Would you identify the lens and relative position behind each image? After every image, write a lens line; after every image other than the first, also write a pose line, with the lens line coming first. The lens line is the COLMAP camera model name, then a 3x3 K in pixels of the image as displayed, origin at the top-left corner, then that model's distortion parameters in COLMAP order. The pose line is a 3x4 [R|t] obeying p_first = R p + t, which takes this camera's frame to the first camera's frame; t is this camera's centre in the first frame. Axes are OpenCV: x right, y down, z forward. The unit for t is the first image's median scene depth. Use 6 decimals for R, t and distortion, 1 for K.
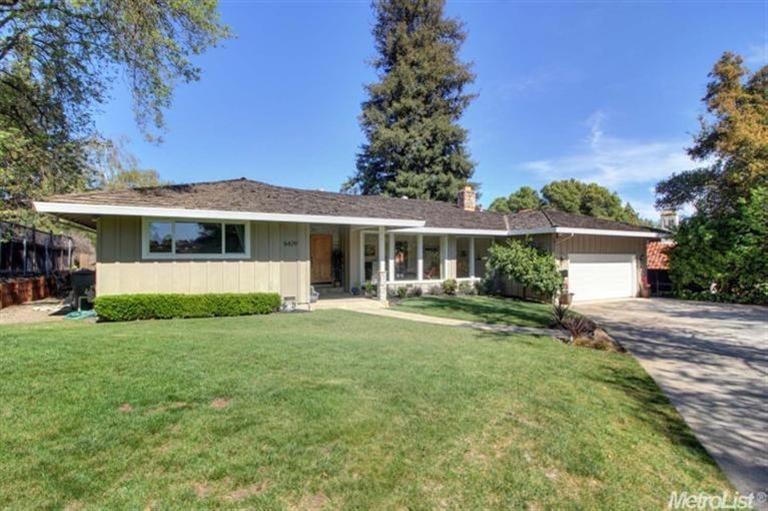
lens RADIAL K [[365.6, 0, 384.0], [0, 365.6, 255.5], [0, 0, 1]] dist [-0.004973, -0.001094]
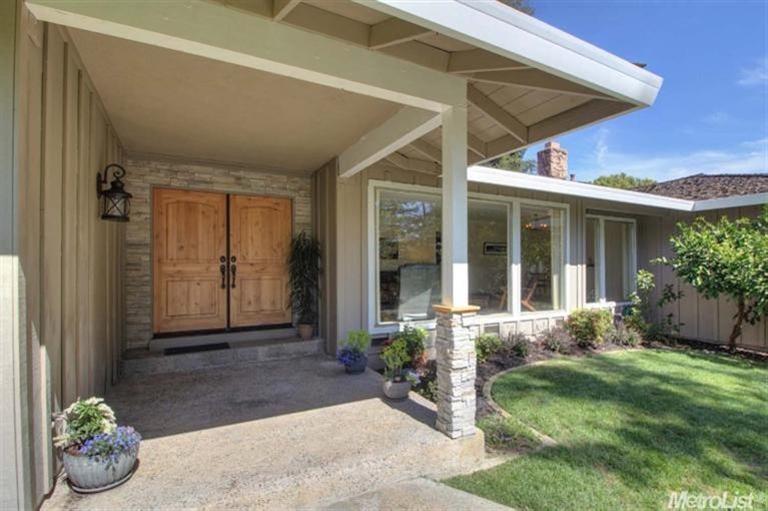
lens RADIAL K [[365.6, 0, 384.0], [0, 365.6, 255.5], [0, 0, 1]] dist [-0.004973, -0.001094]
pose [[0.999222, -0.004239, -0.039209, -0.032035], [0.003146, 0.999606, -0.027904, 0.013038], [0.039312, 0.027759, 0.998841, 0.582480]]
